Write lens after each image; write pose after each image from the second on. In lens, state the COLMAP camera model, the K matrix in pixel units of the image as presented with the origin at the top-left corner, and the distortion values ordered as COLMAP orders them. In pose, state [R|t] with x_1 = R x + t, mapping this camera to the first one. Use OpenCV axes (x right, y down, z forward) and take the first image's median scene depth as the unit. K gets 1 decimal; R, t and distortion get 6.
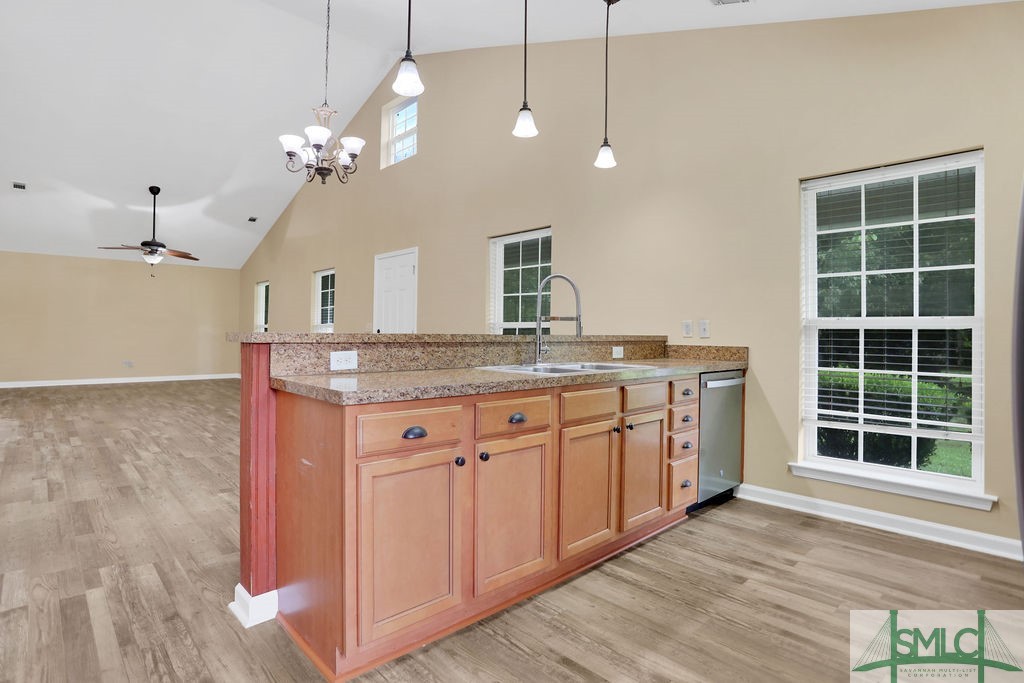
lens RADIAL K [[515.0, 0, 514.0], [0, 515.0, 334.4], [0, 0, 1]] dist [-0.043489, 0.025521]
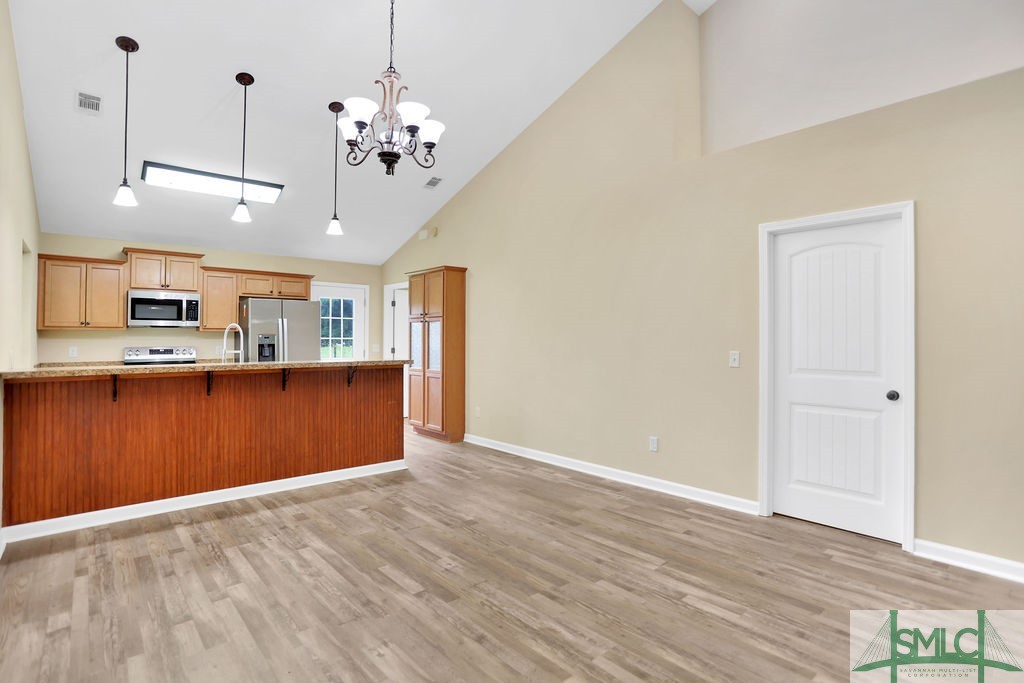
lens RADIAL K [[515.0, 0, 514.0], [0, 515.0, 334.4], [0, 0, 1]] dist [-0.043489, 0.025521]
pose [[-0.998794, -0.008405, 0.048371, -0.844190], [-0.008883, 0.999914, -0.009671, -0.068567], [-0.048286, -0.010089, -0.998783, 2.436333]]
